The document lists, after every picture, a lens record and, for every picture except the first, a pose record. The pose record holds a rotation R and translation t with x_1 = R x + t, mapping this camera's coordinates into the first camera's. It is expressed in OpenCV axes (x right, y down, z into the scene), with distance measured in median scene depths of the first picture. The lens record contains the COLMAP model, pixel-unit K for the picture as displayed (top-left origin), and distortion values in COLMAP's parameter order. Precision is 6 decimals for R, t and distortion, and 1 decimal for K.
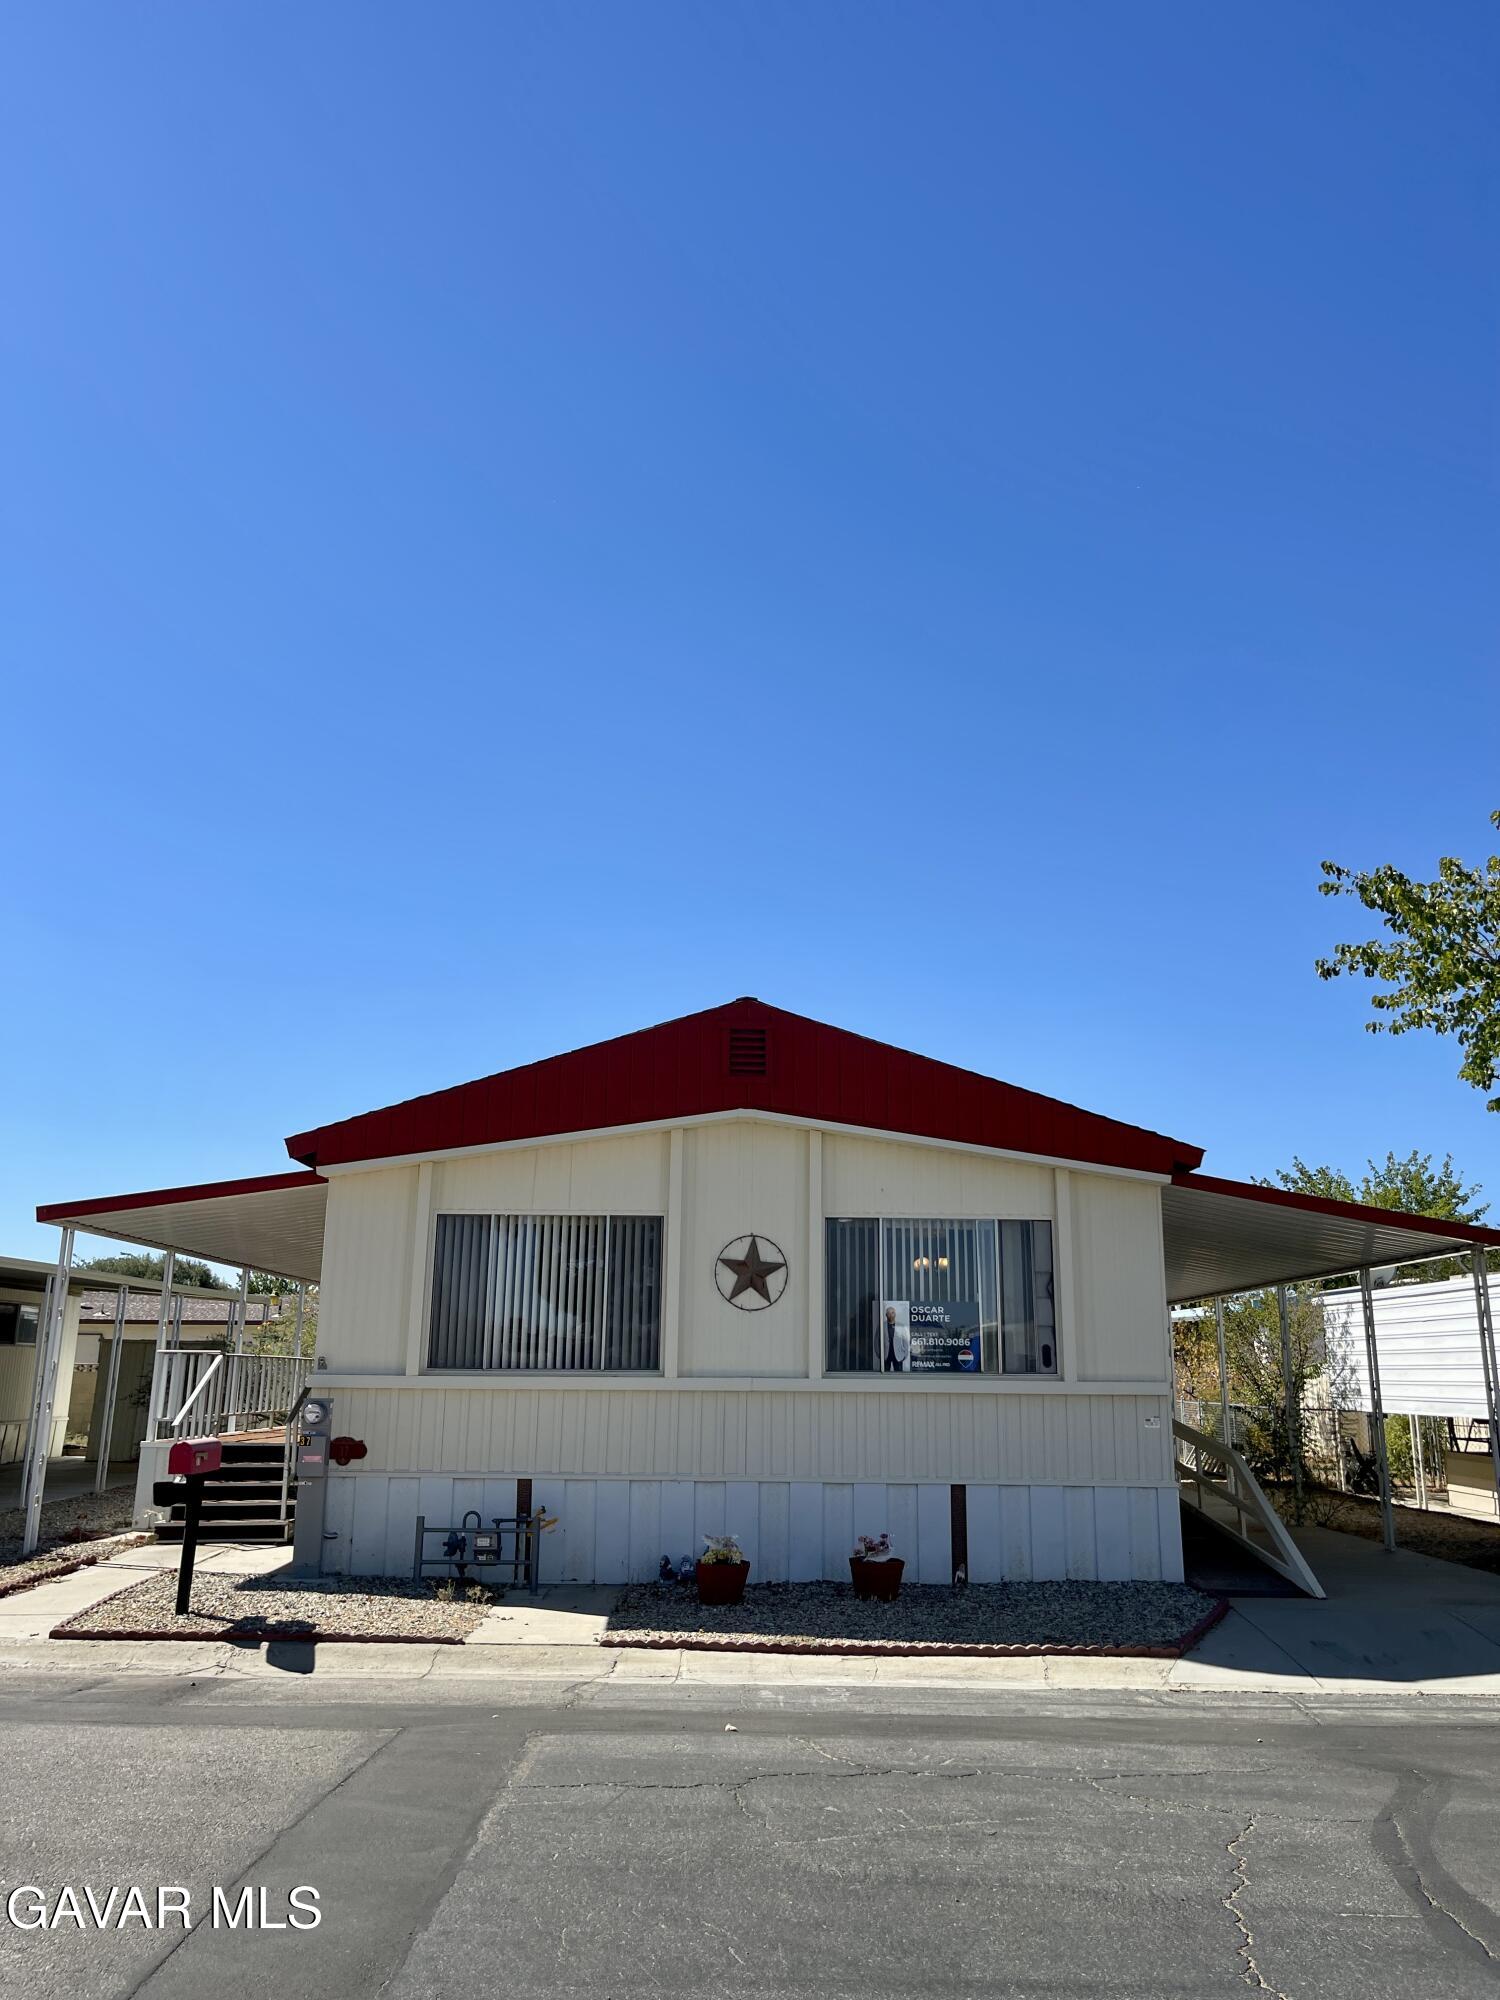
lens RADIAL K [[1517.8, 0, 750.0], [0, 1517.8, 1000.0], [0, 0, 1]] dist [0.076686, -0.115059]
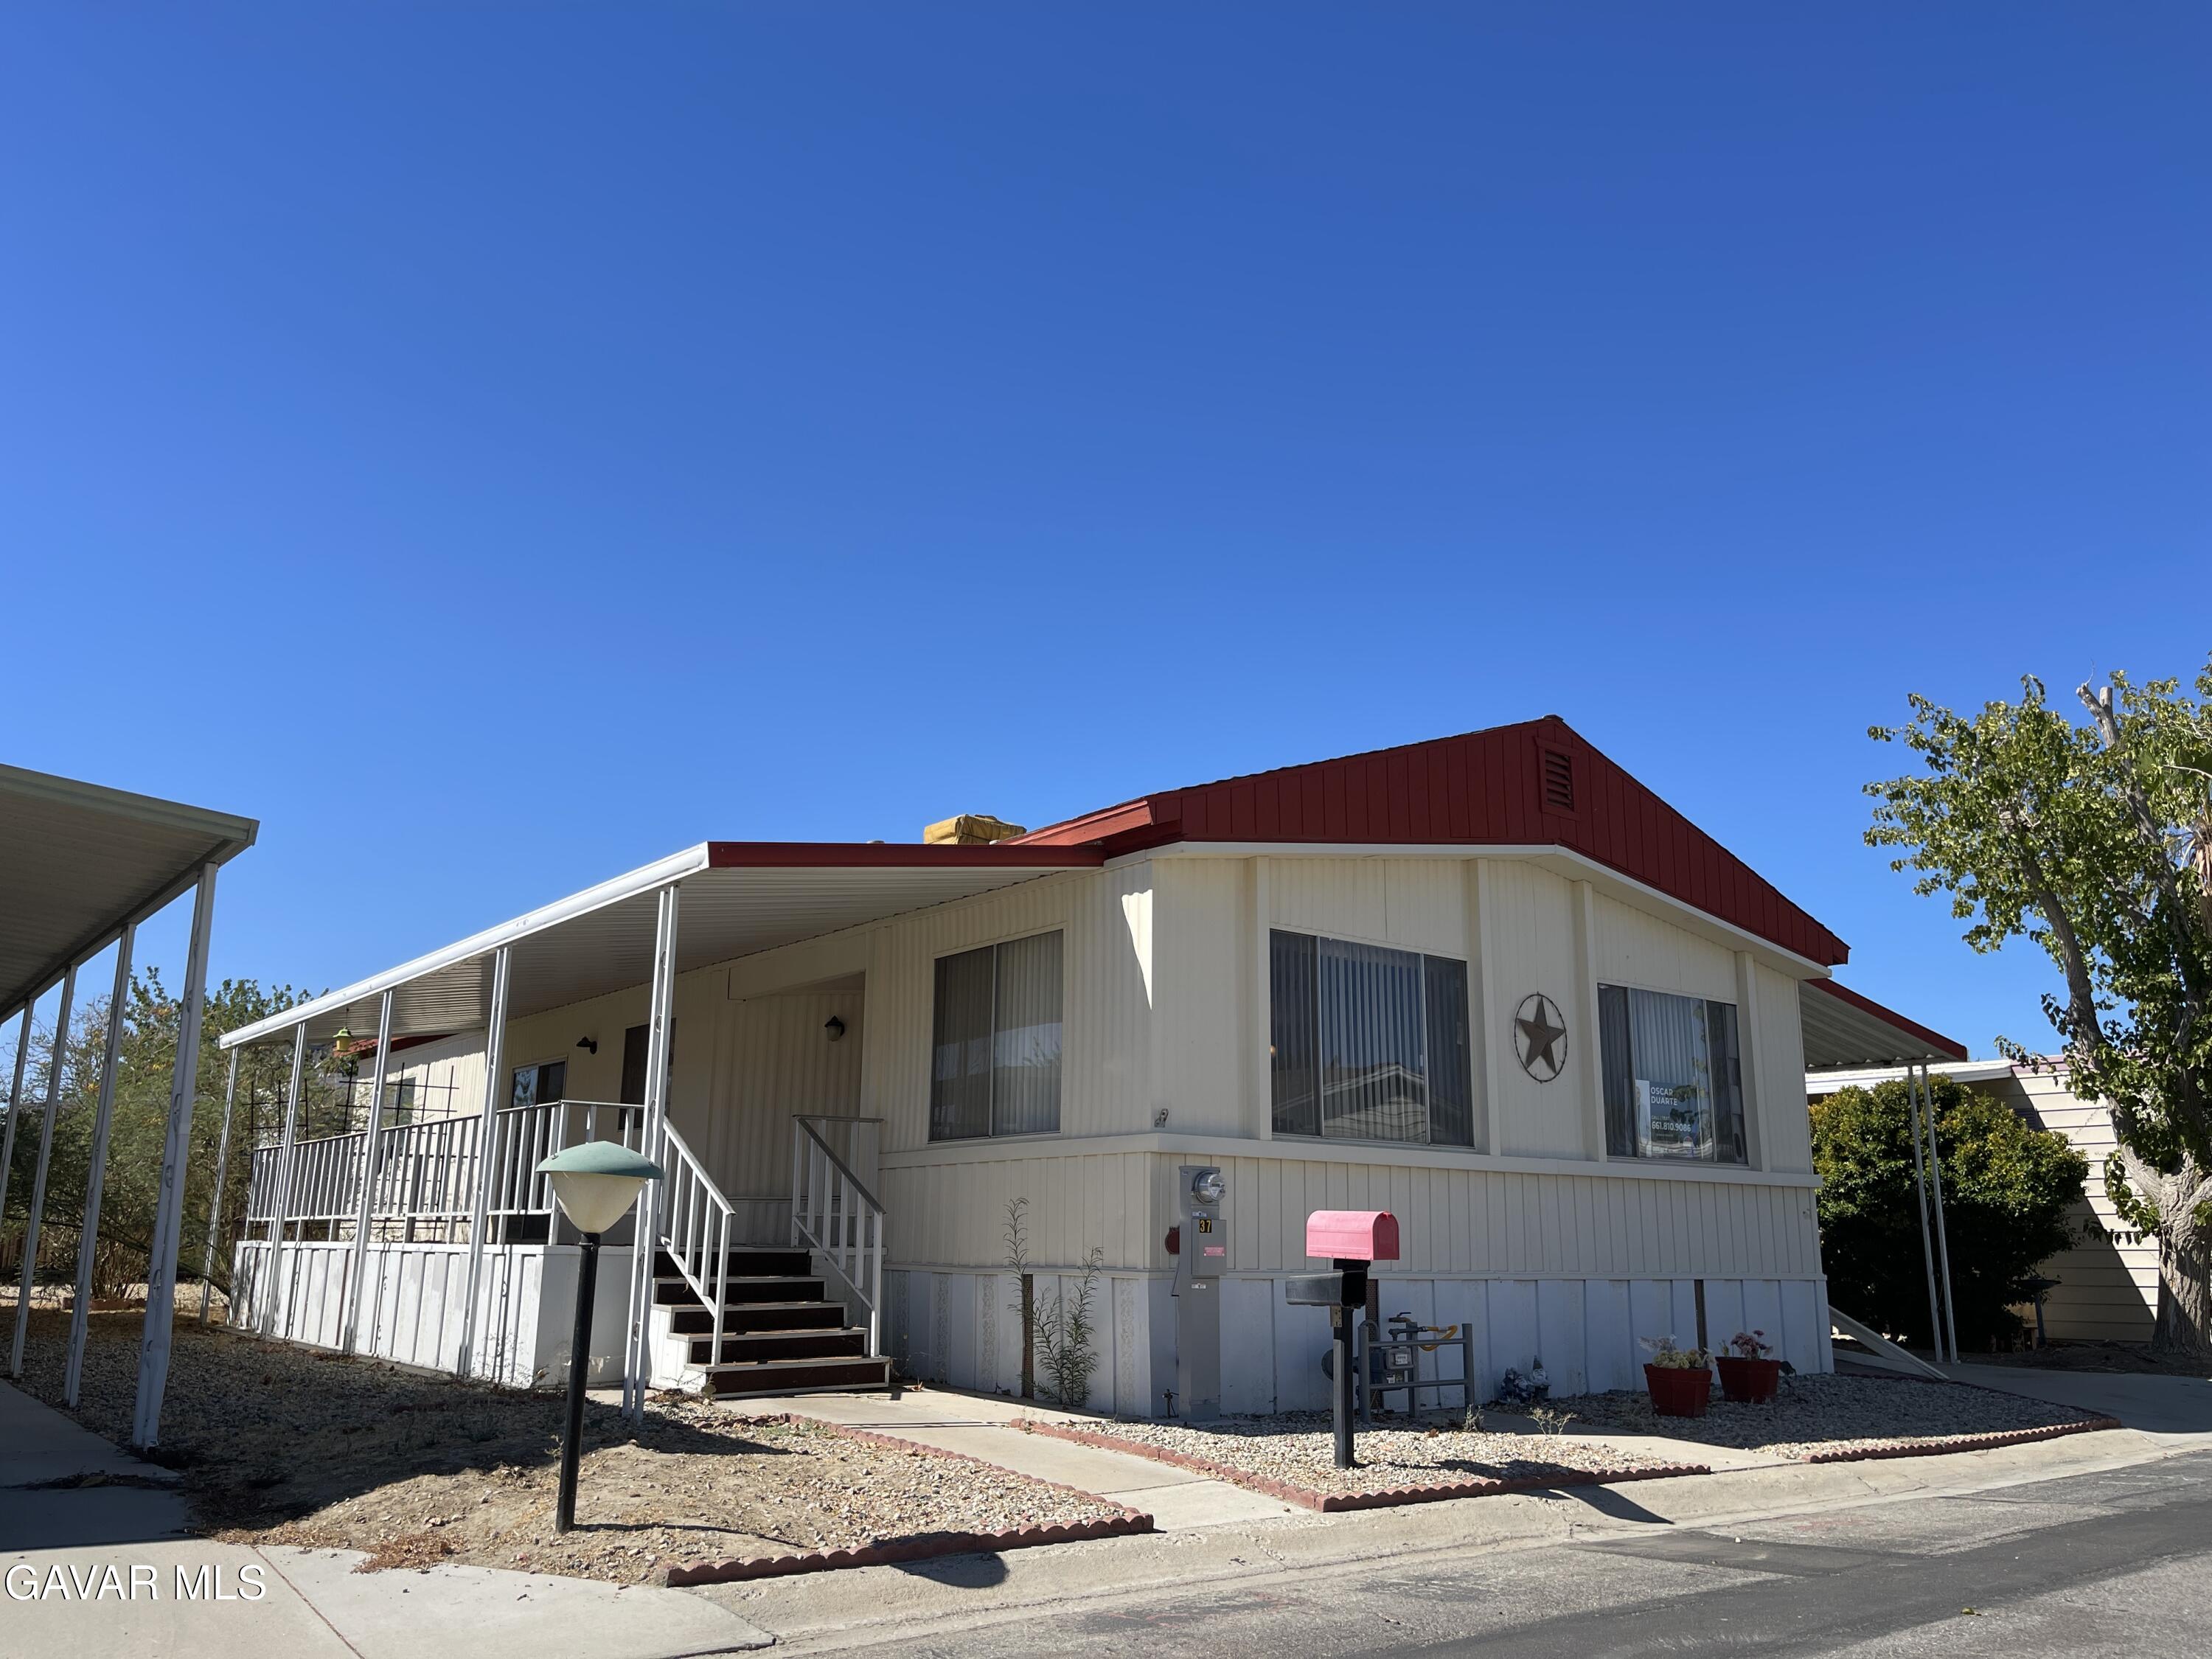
lens RADIAL K [[1678.7, 0, 1106.0], [0, 1678.7, 829.5], [0, 0, 1]] dist [0.076686, -0.115059]
pose [[0.798594, 0.138656, 0.585681, -0.758814], [-0.146184, 0.988648, -0.034729, 0.132783], [-0.583848, -0.057883, 0.809797, 0.386574]]
